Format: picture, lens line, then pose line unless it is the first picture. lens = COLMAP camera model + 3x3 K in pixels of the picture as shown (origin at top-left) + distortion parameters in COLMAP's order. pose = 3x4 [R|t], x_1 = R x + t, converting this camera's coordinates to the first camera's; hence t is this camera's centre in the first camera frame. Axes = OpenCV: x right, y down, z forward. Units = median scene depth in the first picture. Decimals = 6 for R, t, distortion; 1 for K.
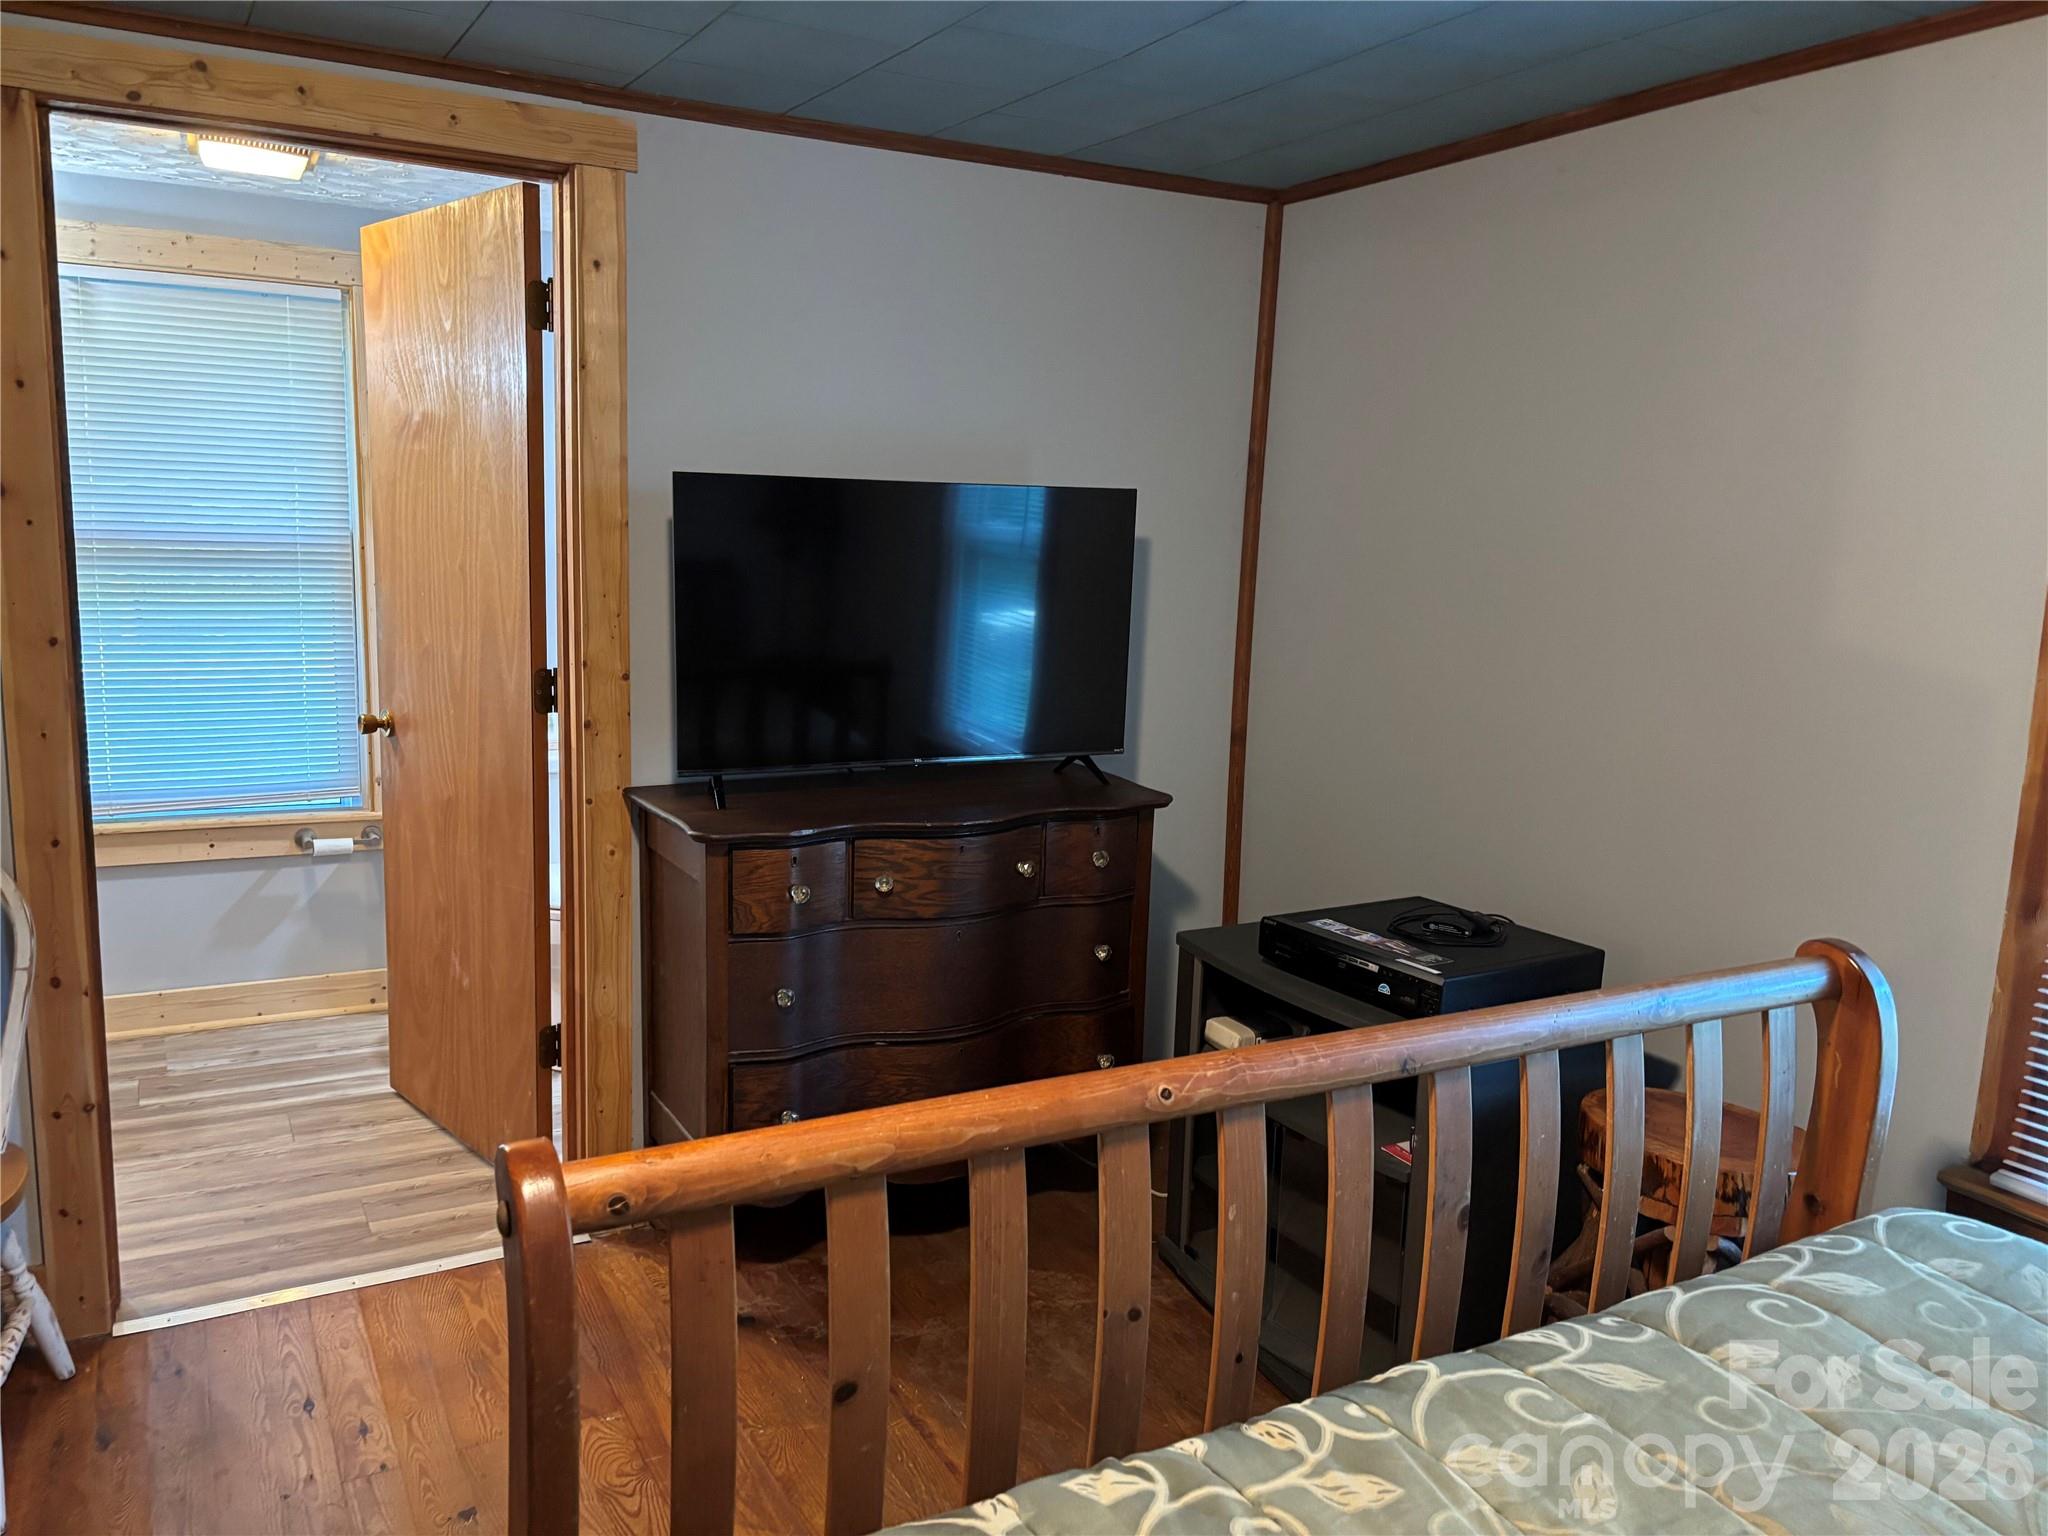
lens RADIAL K [[1587.9, 0, 983.2], [0, 1587.9, 773.2], [0, 0, 1]] dist [0.058725, -0.067153]
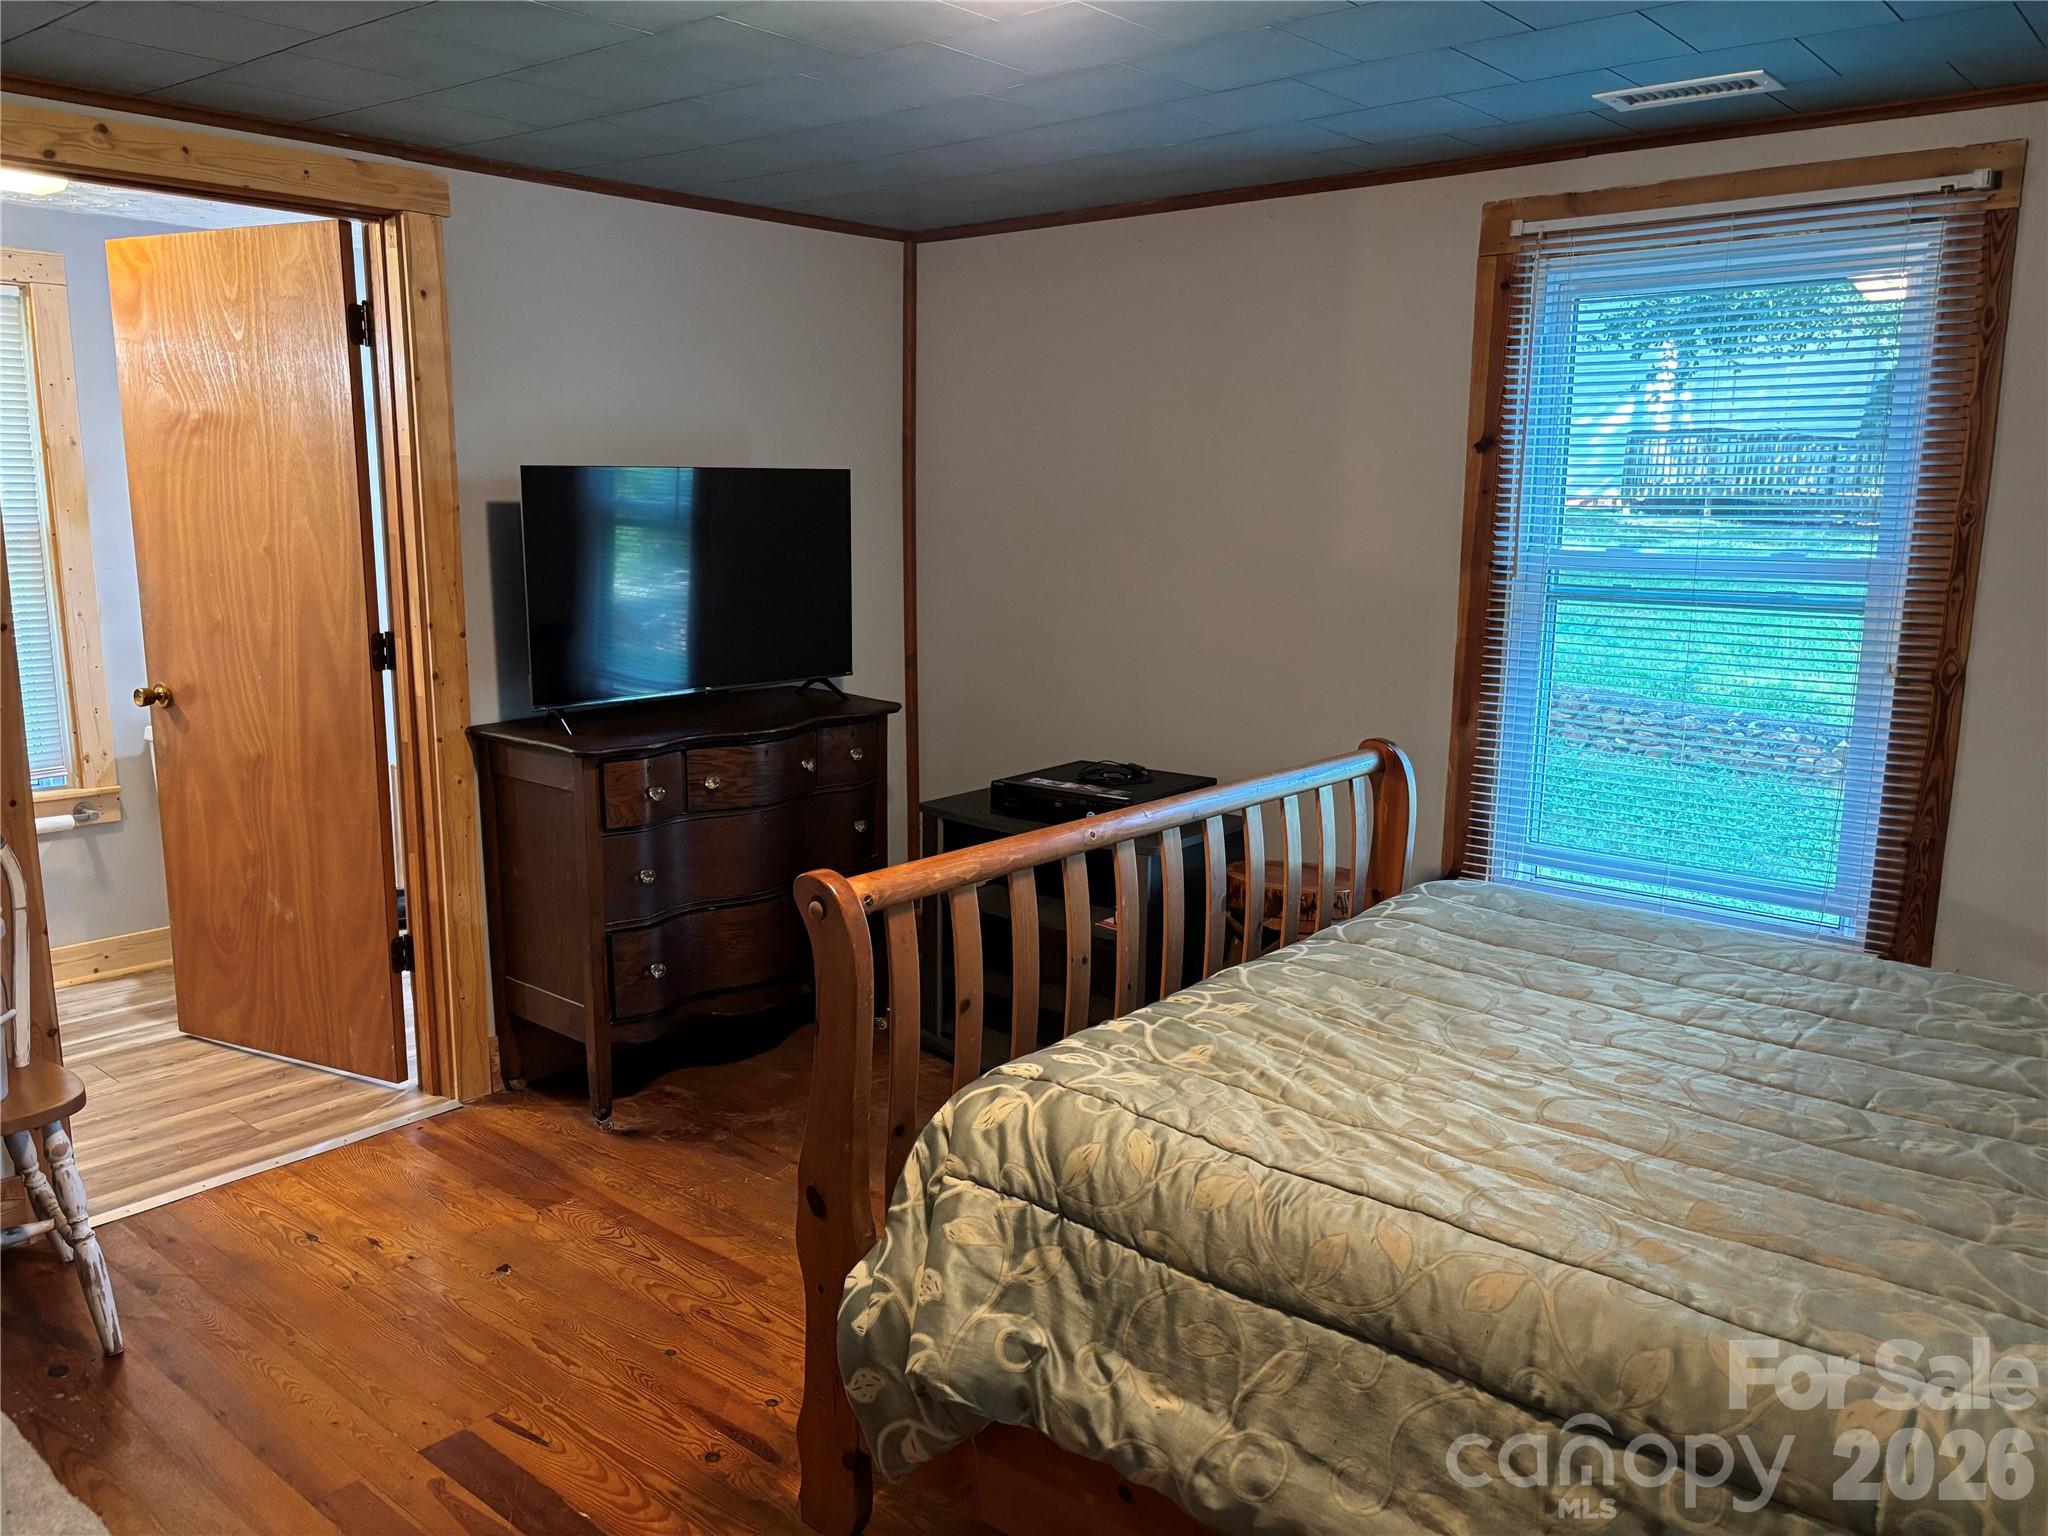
lens RADIAL K [[1587.9, 0, 1020.3], [0, 1587.9, 769.3], [0, 0, 1]] dist [0.058725, -0.067153]
pose [[0.933239, -0.086496, 0.348688, -0.269236], [0.077512, 0.996202, 0.039663, 0.026217], [-0.350795, -0.009988, 0.936399, -0.290002]]
